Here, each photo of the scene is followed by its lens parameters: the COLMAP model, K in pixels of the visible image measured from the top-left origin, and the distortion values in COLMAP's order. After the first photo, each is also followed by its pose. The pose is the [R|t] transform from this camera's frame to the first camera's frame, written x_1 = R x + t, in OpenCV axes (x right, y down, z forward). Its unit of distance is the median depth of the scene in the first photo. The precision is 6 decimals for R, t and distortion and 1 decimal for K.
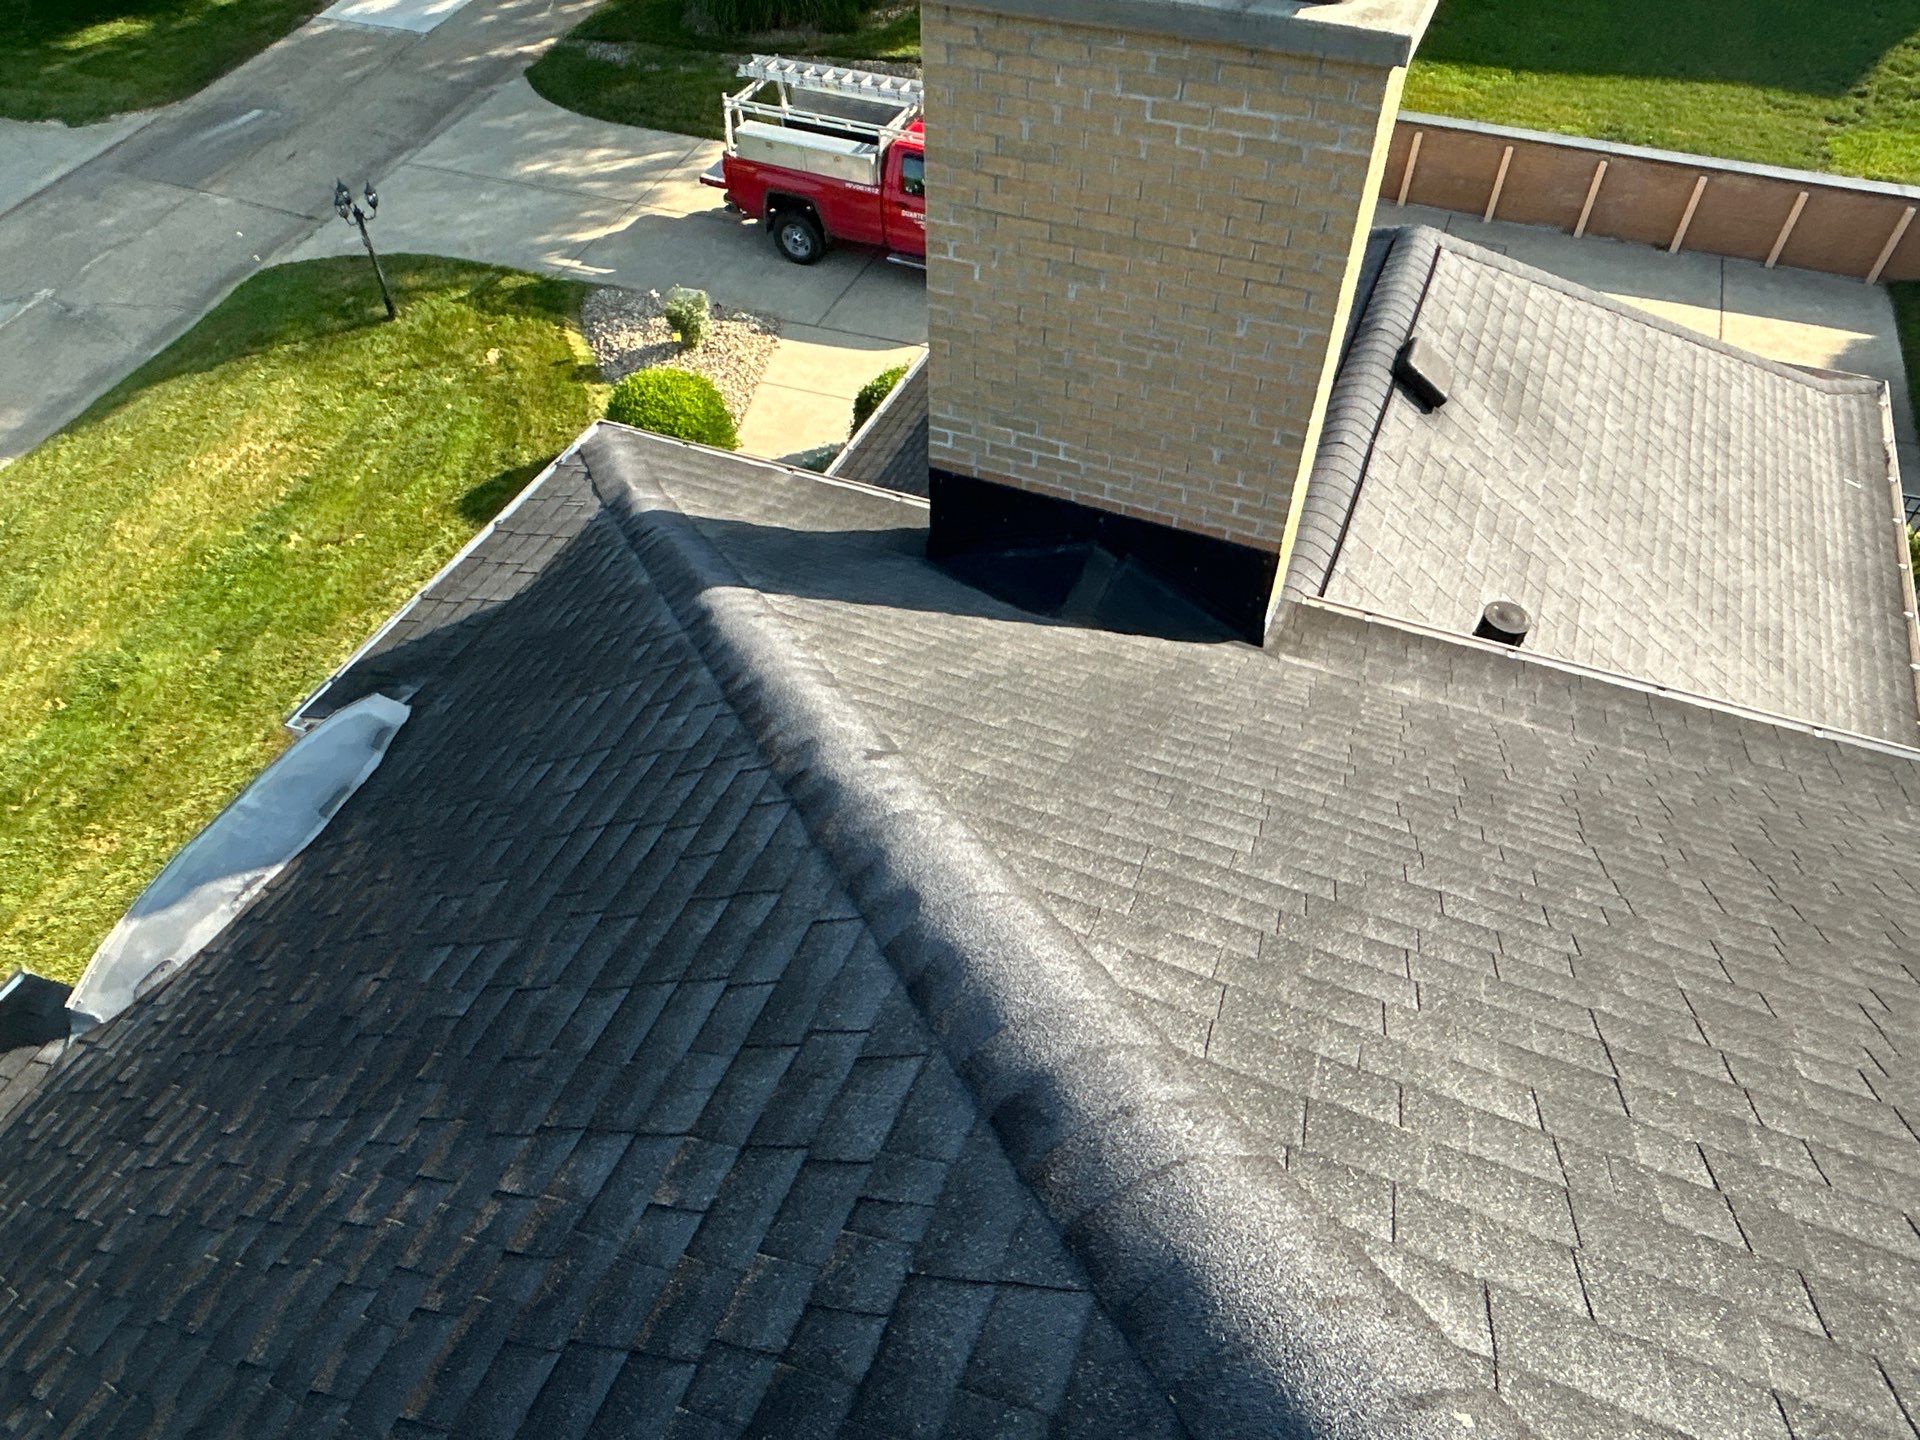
lens RADIAL K [[1301.1, 0, 950.8], [0, 1301.1, 710.3], [0, 0, 1]] dist [-0.001175, -0.001526]
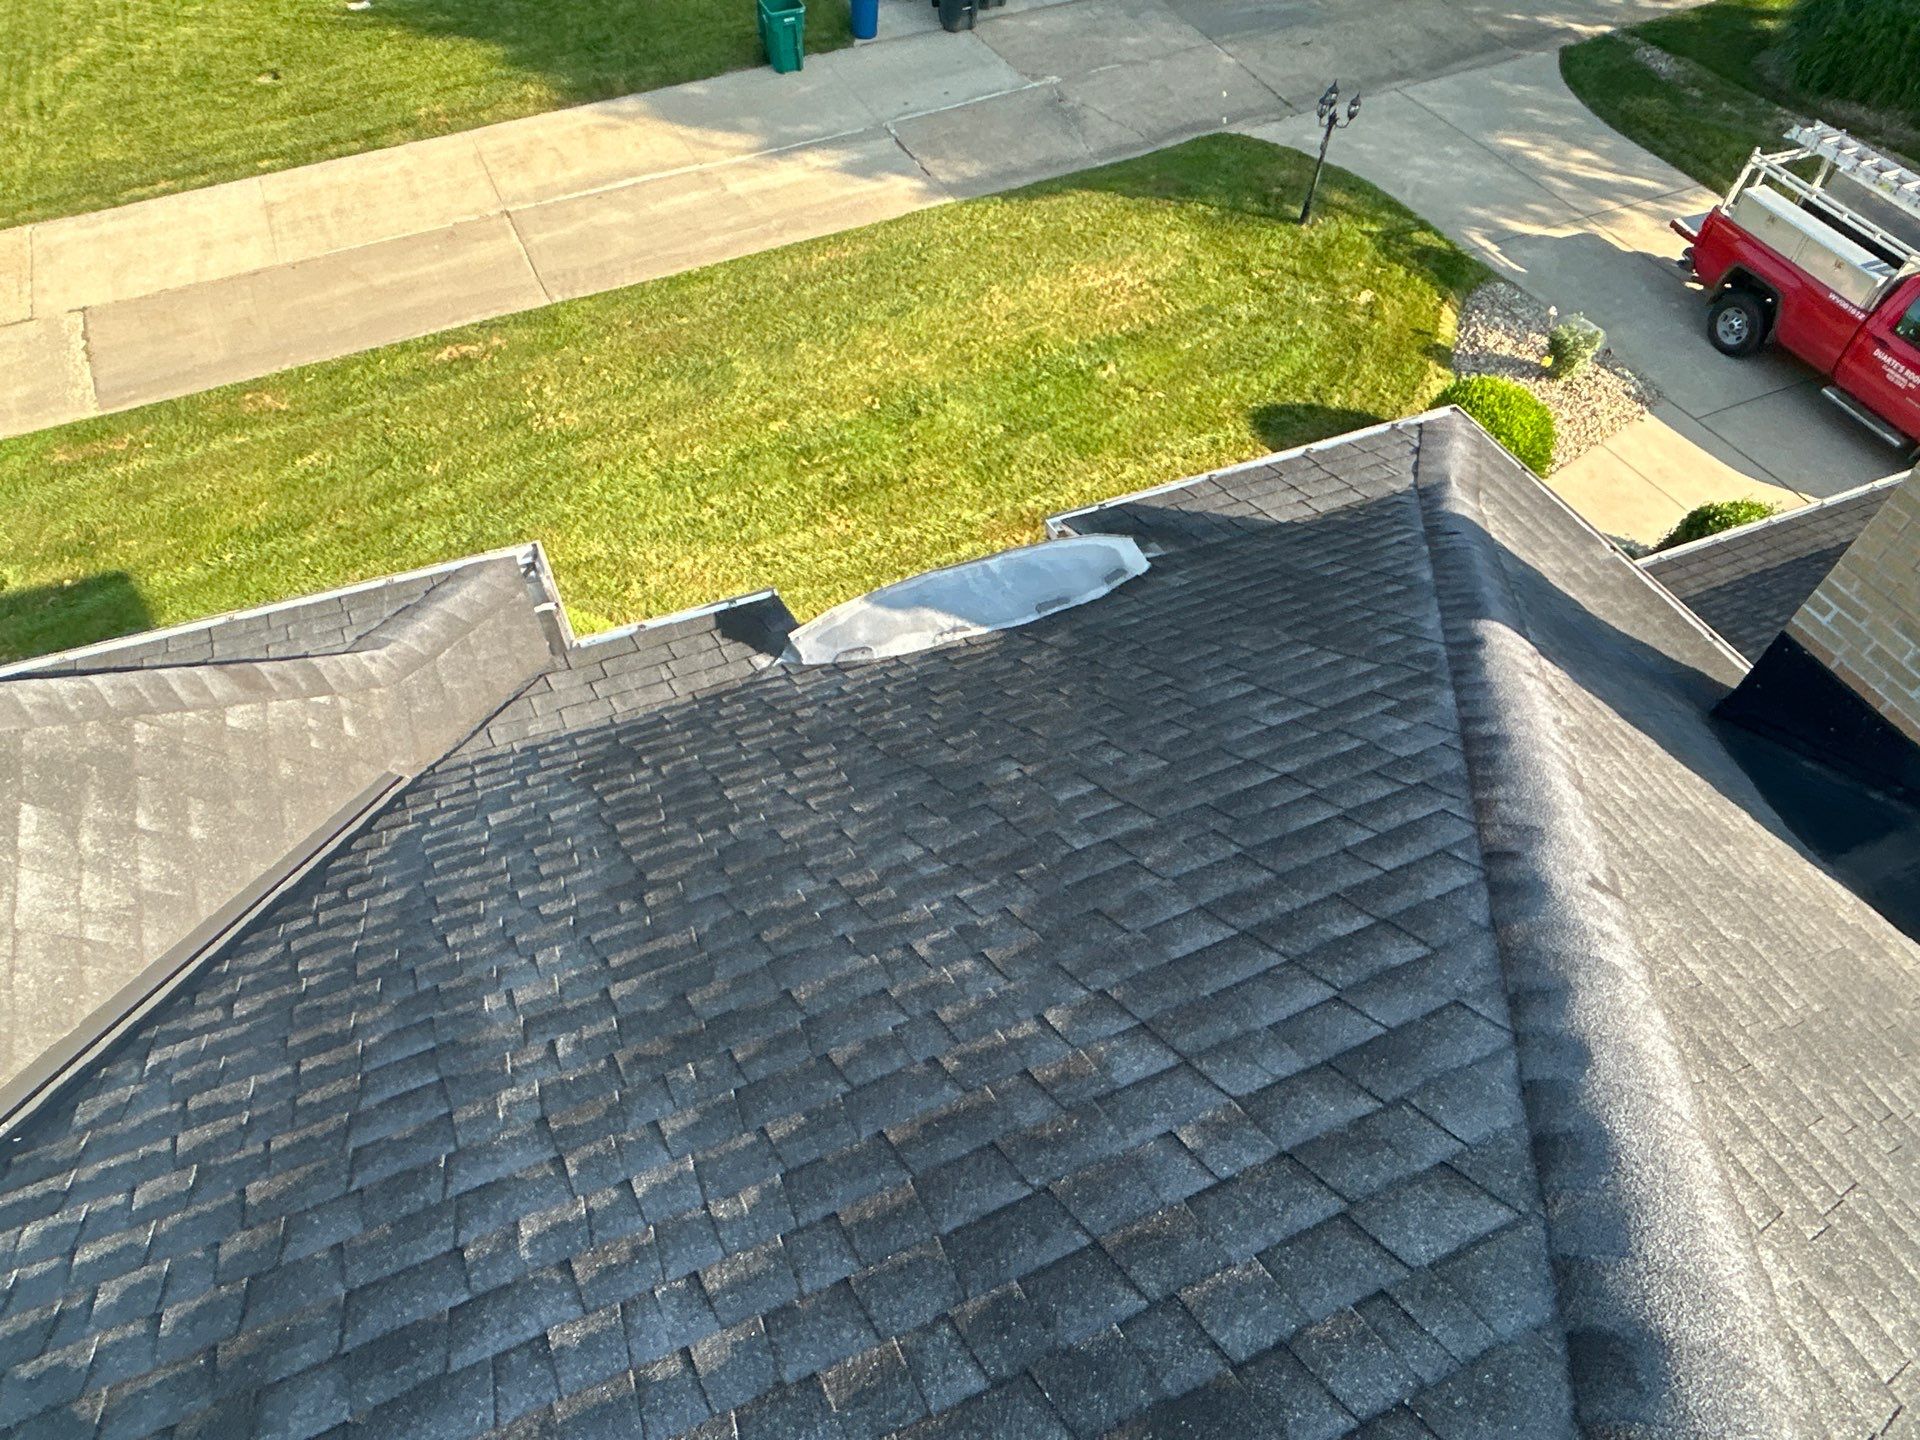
lens RADIAL K [[1301.1, 0, 952.9], [0, 1301.1, 709.9], [0, 0, 1]] dist [-0.001175, -0.001526]
pose [[0.735979, 0.547413, -0.398338, -0.026409], [-0.534441, 0.830965, 0.154500, 0.009188], [0.415580, 0.099179, 0.904133, 0.000058]]
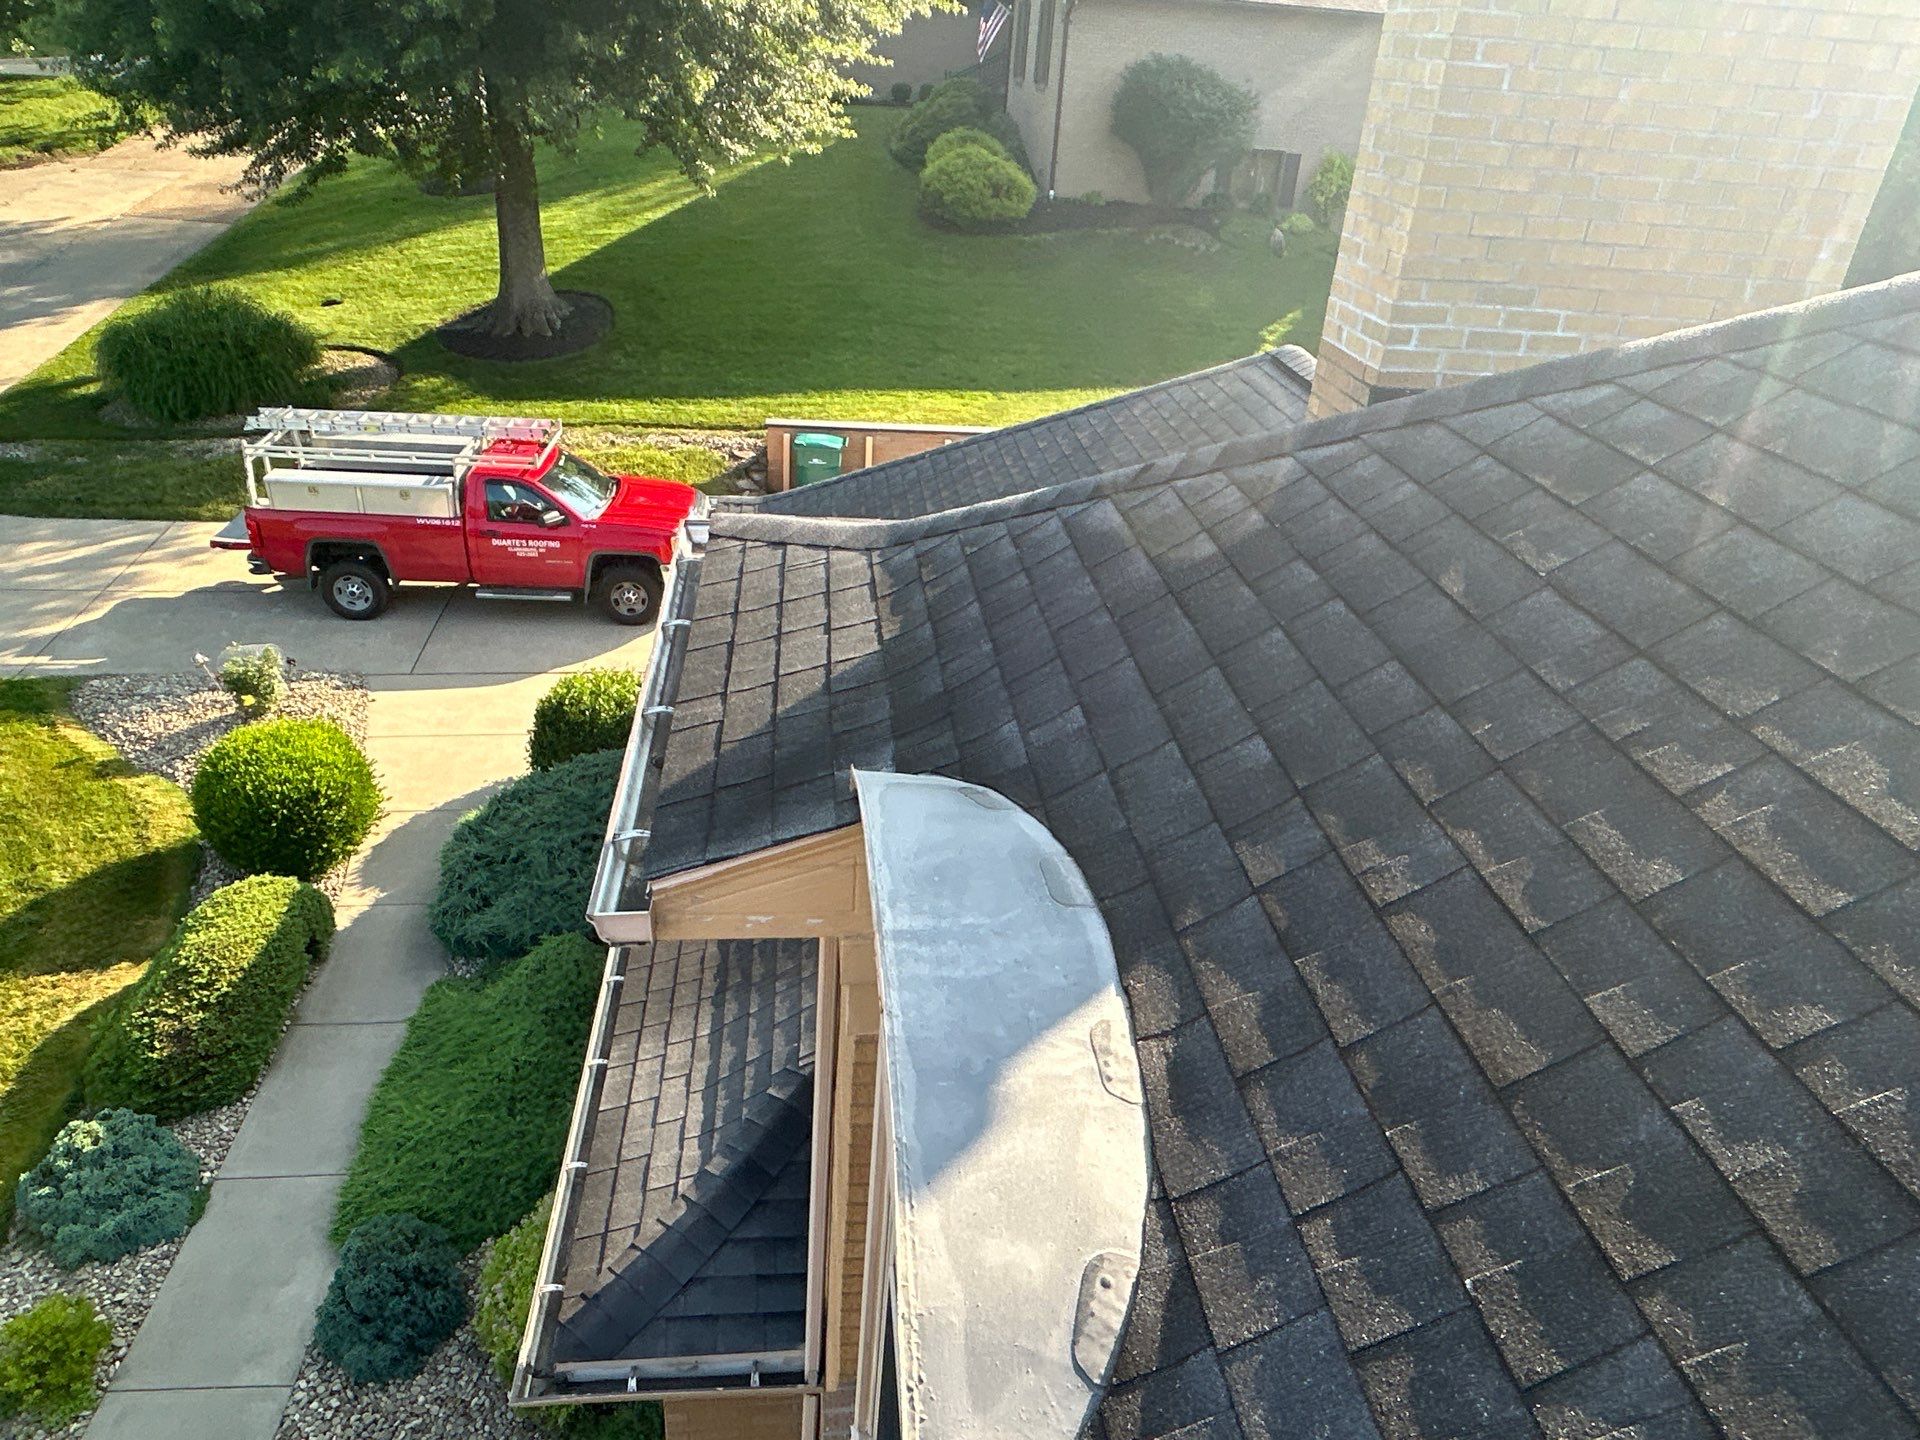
lens RADIAL K [[1301.1, 0, 953.2], [0, 1301.1, 705.0], [0, 0, 1]] dist [-0.001175, -0.001526]
pose [[0.879334, -0.158996, 0.448879, -0.325110], [0.289755, 0.926682, -0.239380, 0.051559], [-0.377908, 0.340560, 0.860933, 0.267430]]
